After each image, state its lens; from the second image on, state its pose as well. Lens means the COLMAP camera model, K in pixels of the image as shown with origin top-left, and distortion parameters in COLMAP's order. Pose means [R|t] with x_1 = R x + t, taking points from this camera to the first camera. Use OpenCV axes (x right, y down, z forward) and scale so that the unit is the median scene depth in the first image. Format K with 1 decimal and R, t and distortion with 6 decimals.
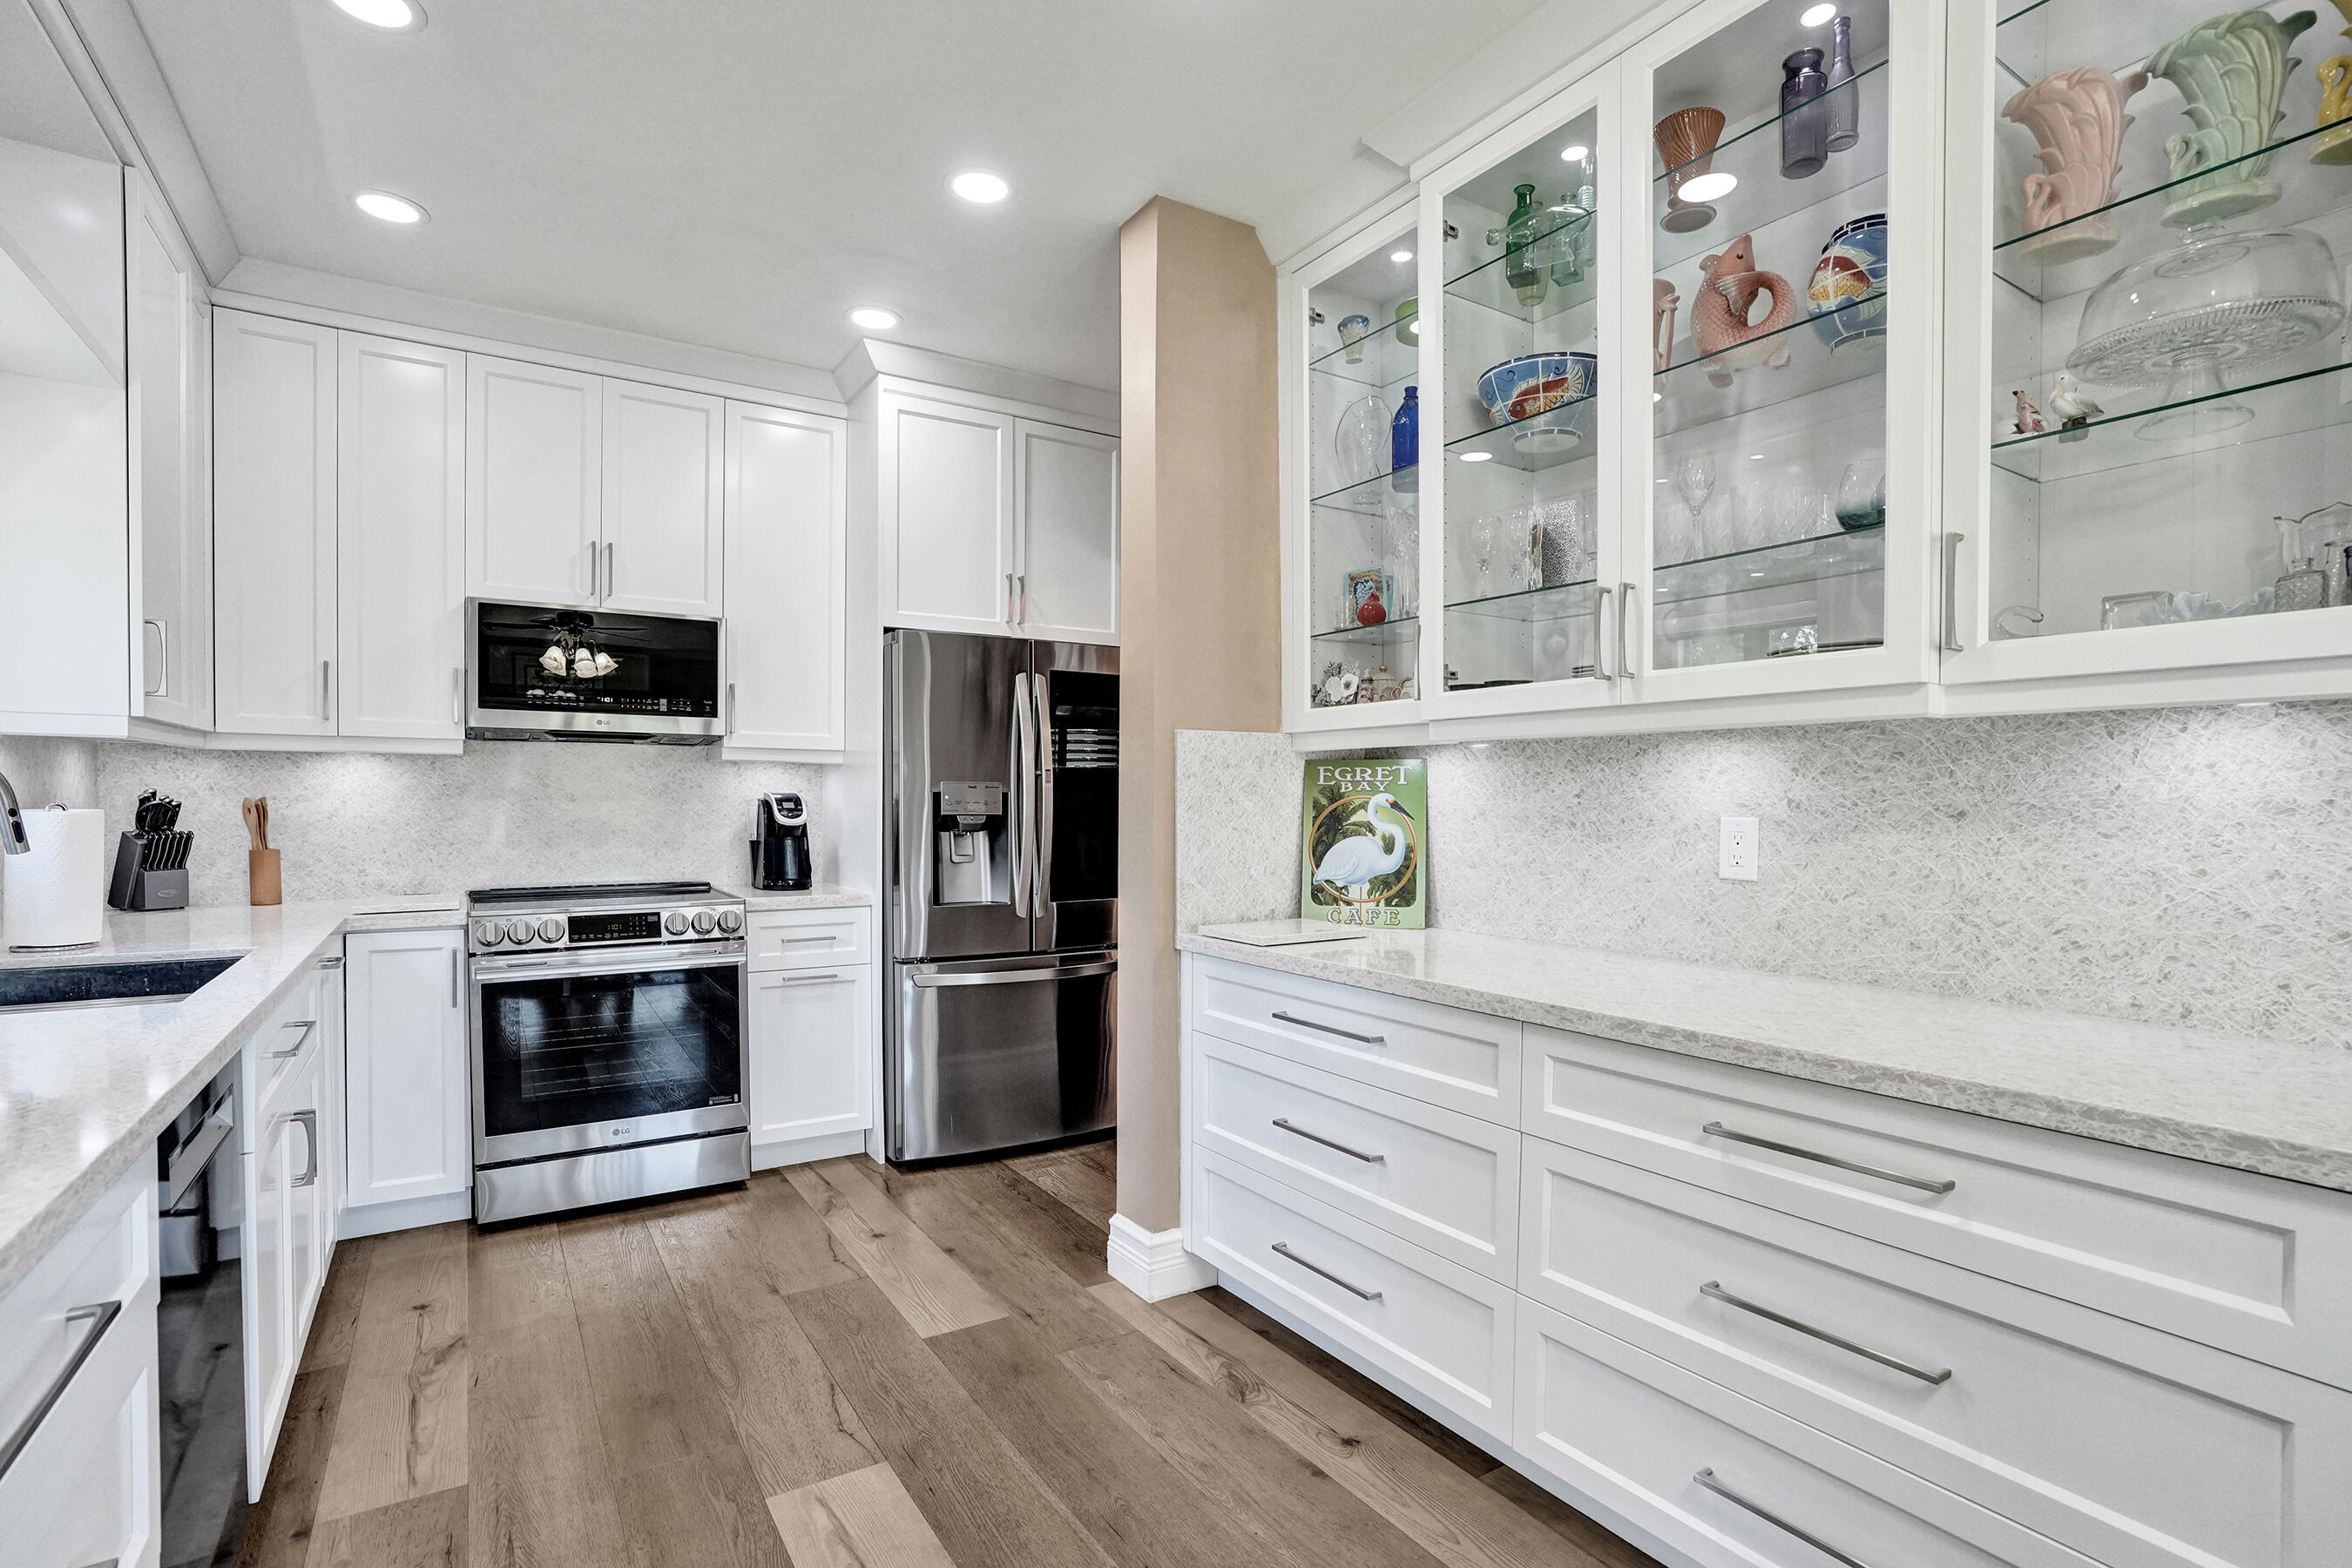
lens RADIAL K [[1118.7, 0, 1165.3], [0, 1118.7, 830.0], [0, 0, 1]] dist [-0.051612, 0.025160]
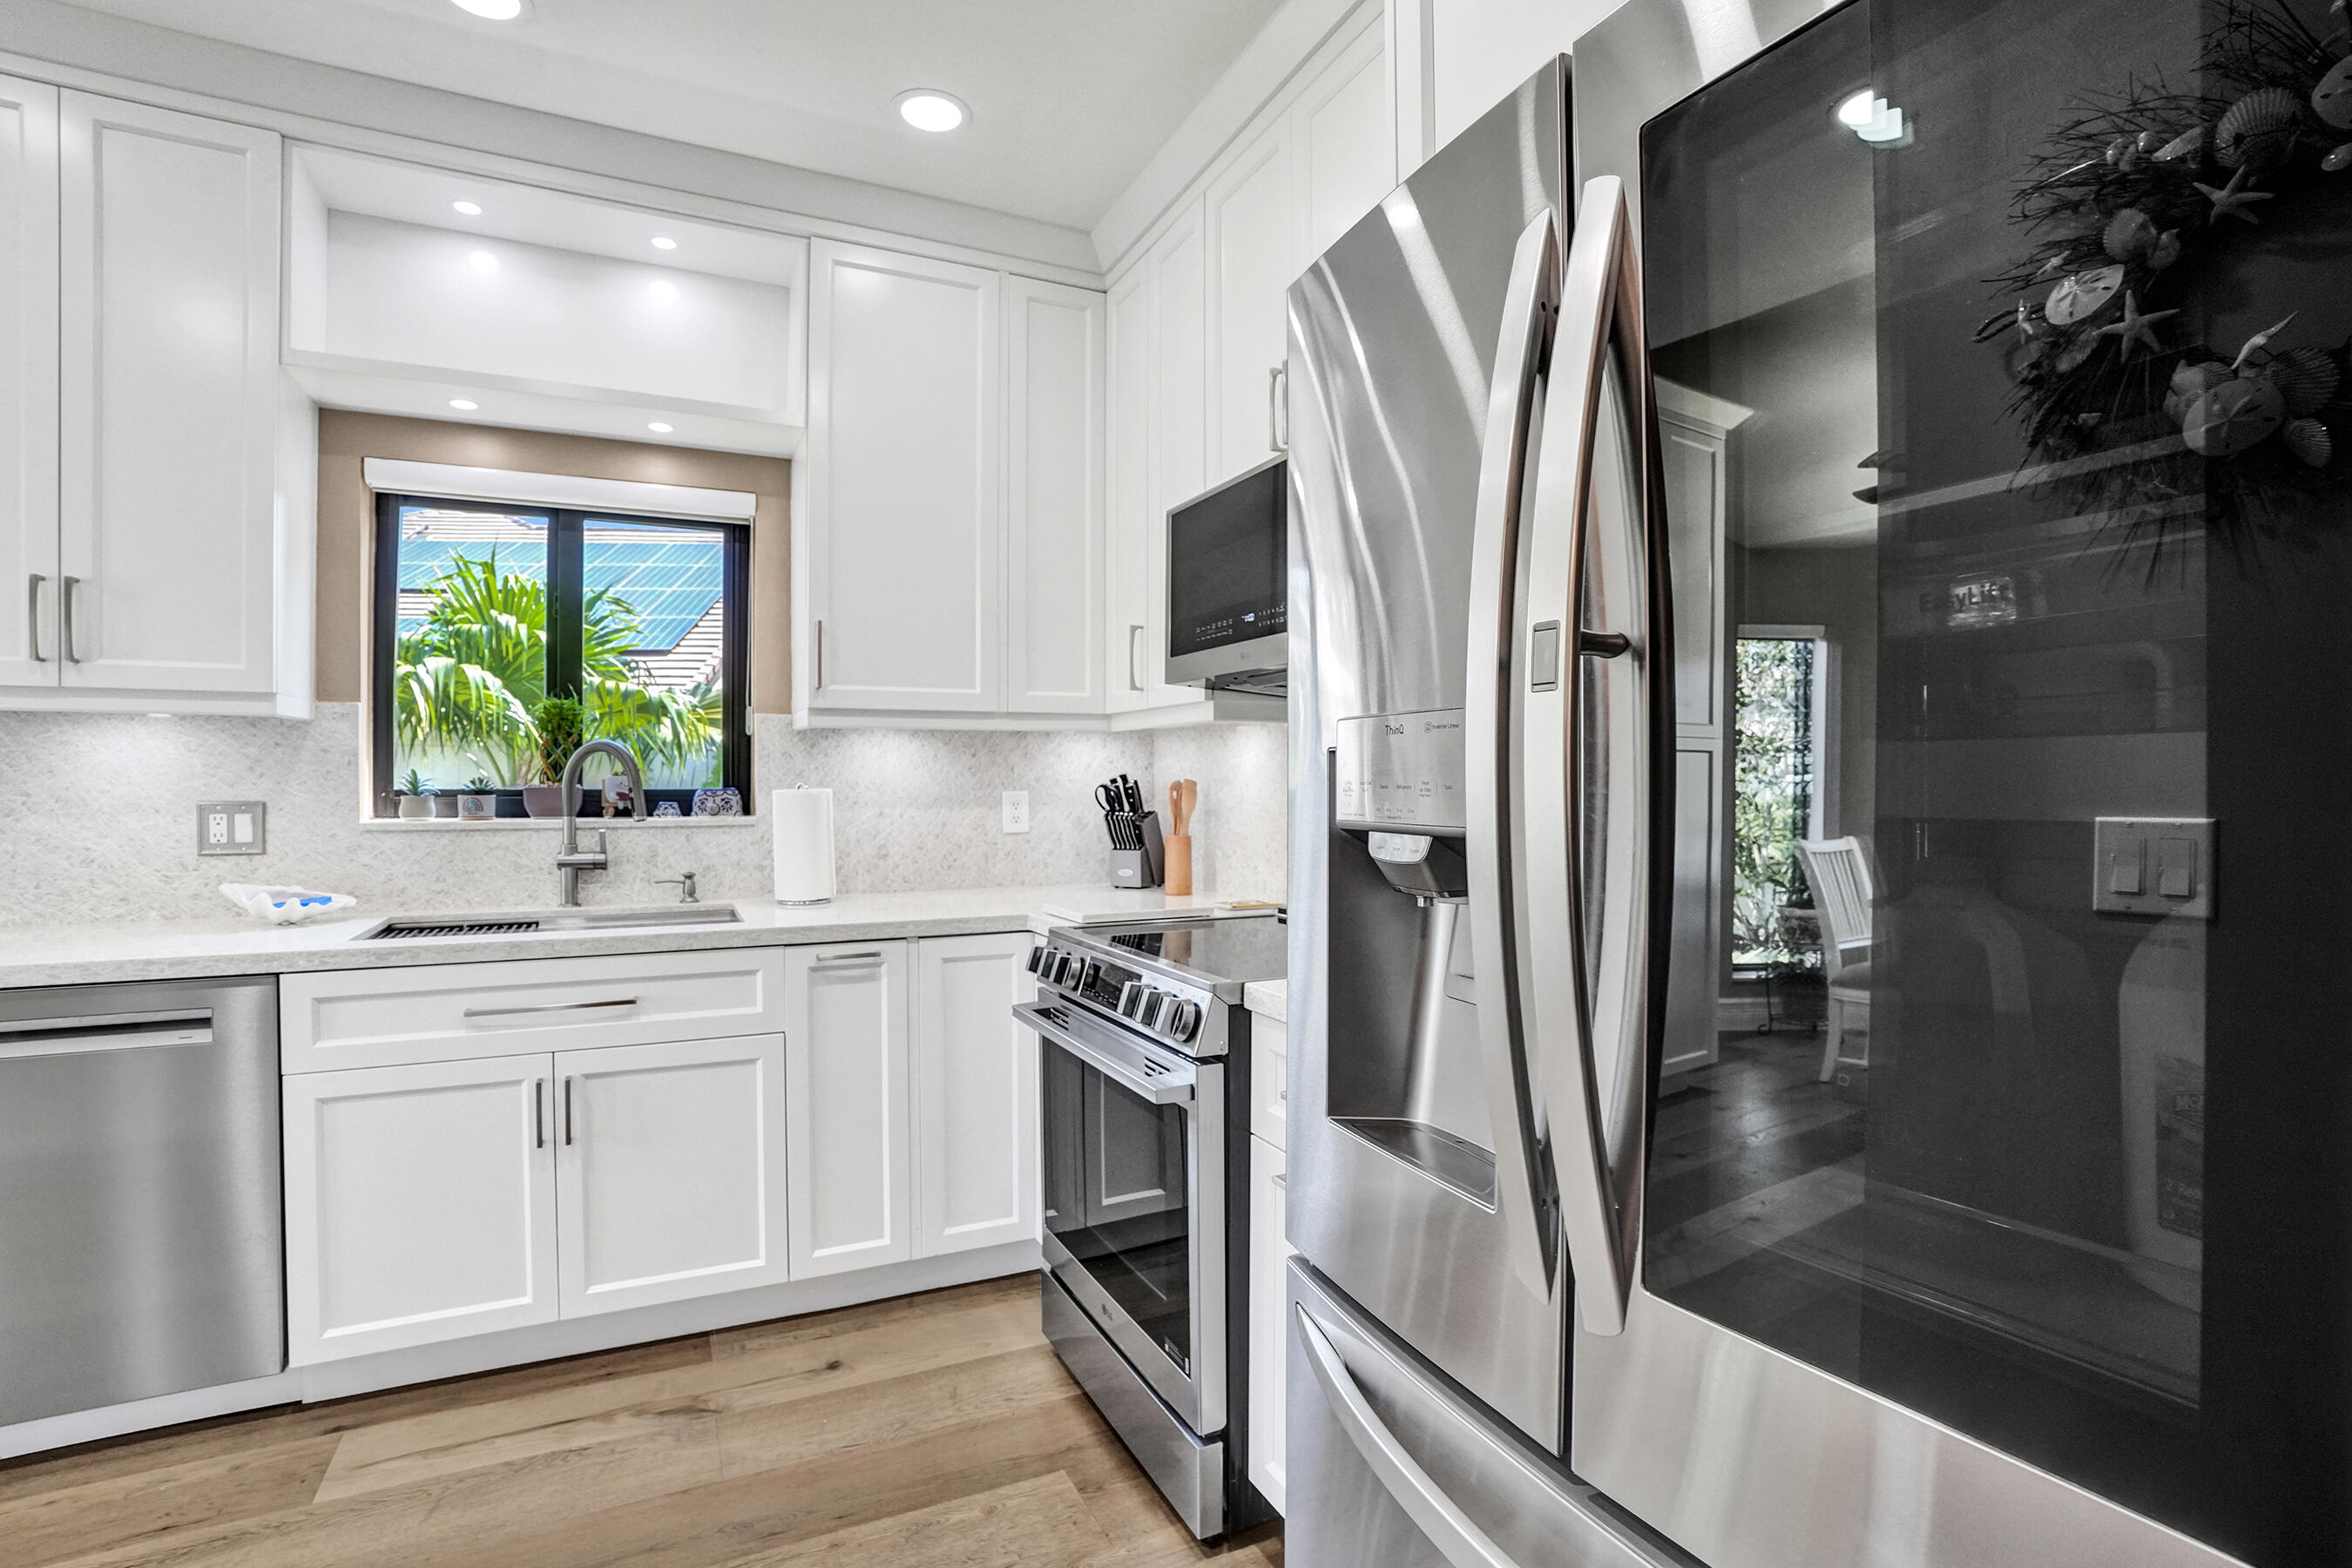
lens RADIAL K [[1104.3, 0, 1205.2], [0, 1104.3, 787.2], [0, 0, 1]] dist [-0.059995, 0.020291]
pose [[-0.097993, 0.000477, -0.995187, 0.119774], [-0.029686, 0.999553, 0.003402, -0.027909], [0.994744, 0.029876, -0.097935, 1.136591]]
